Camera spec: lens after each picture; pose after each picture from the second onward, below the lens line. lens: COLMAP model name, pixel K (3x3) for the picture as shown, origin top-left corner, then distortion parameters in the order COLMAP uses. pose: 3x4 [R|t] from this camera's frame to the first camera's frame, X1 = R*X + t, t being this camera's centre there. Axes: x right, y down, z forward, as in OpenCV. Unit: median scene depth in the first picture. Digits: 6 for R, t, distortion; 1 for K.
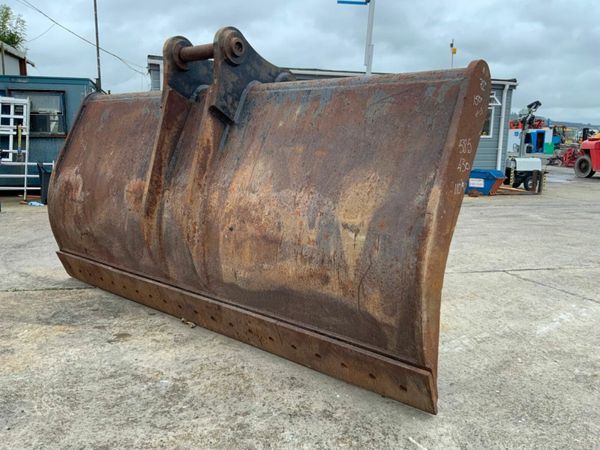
lens RADIAL K [[497.2, 0, 299.9], [0, 497.2, 225.8], [0, 0, 1]] dist [0.066861, -0.128186]
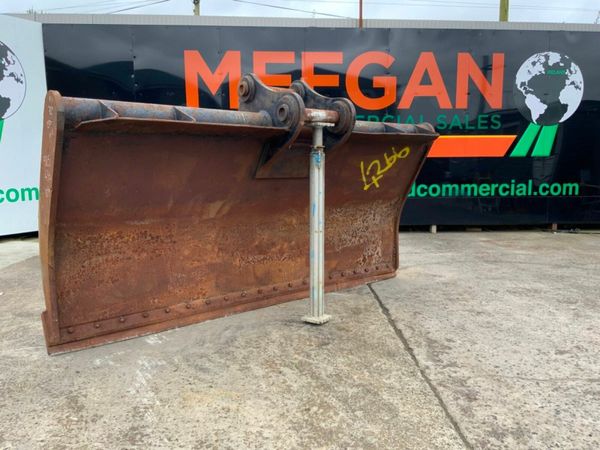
lens RADIAL K [[497.2, 0, 299.9], [0, 497.2, 224.0], [0, 0, 1]] dist [0.066861, -0.128186]
pose [[-0.187731, 0.102205, -0.976889, 1.280562], [-0.174398, 0.975300, 0.135553, -0.248511], [0.966614, 0.195815, -0.165270, 1.610752]]
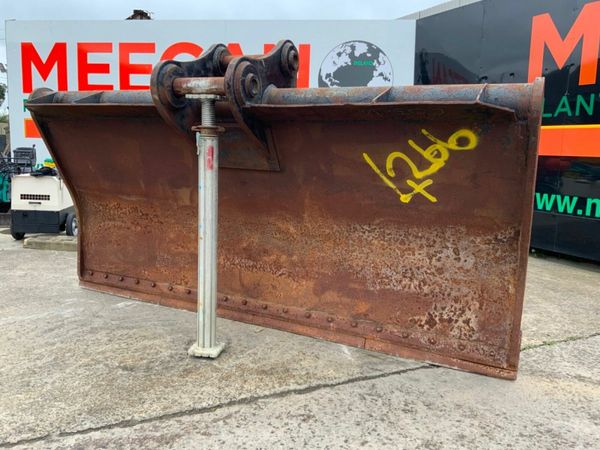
lens RADIAL K [[497.2, 0, 299.8], [0, 497.2, 224.9], [0, 0, 1]] dist [0.066861, -0.128186]
pose [[-0.971435, -0.024561, -0.236031, -0.064076], [-0.098886, 0.946057, 0.308542, -0.430561], [0.215721, 0.323068, -0.921461, 2.478824]]
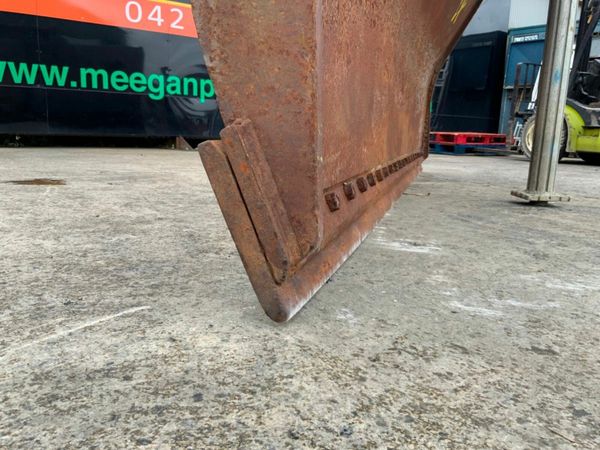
lens RADIAL K [[497.2, 0, 299.3], [0, 497.2, 227.7], [0, 0, 1]] dist [0.066861, -0.128186]
pose [[0.381530, 0.171734, -0.908263, 0.480325], [-0.189490, 0.976253, 0.104991, 0.252755], [0.904725, 0.132049, 0.405012, 0.778964]]
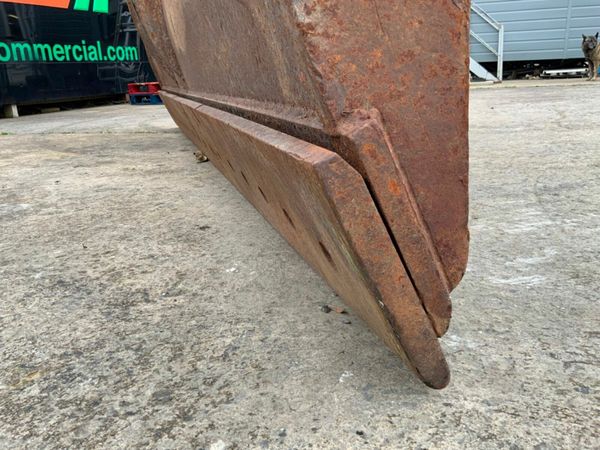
lens RADIAL K [[497.2, 0, 297.2], [0, 497.2, 228.3], [0, 0, 1]] dist [0.066861, -0.128186]
pose [[0.829329, 0.101998, -0.549372, 0.294055], [-0.026341, 0.989241, 0.143902, 0.245657], [0.558139, -0.104871, 0.823094, 0.700728]]
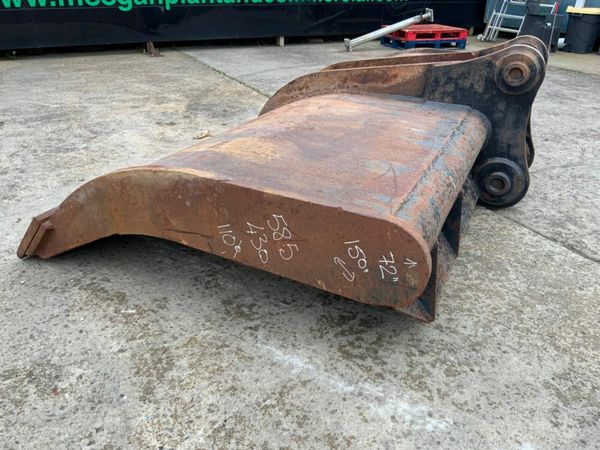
lens RADIAL K [[497.2, 0, 299.8], [0, 497.2, 227.9], [0, 0, 1]] dist [0.066861, -0.128186]
pose [[0.264797, 0.423999, -0.866087, 1.080109], [-0.182910, 0.903927, 0.386601, -0.097252], [0.946798, 0.056045, 0.316911, 1.121002]]
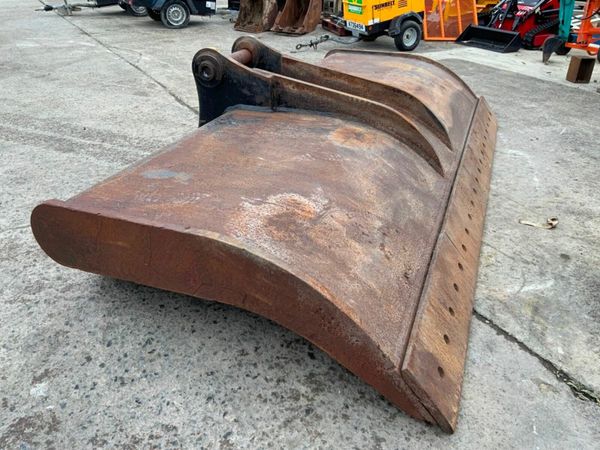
lens RADIAL K [[497.2, 0, 298.9], [0, 497.2, 223.4], [0, 0, 1]] dist [0.066861, -0.128186]
pose [[0.002155, 0.090948, 0.995853, -1.388170], [0.914827, 0.401988, -0.038692, -0.071308], [-0.403840, 0.911117, -0.082335, 1.592223]]
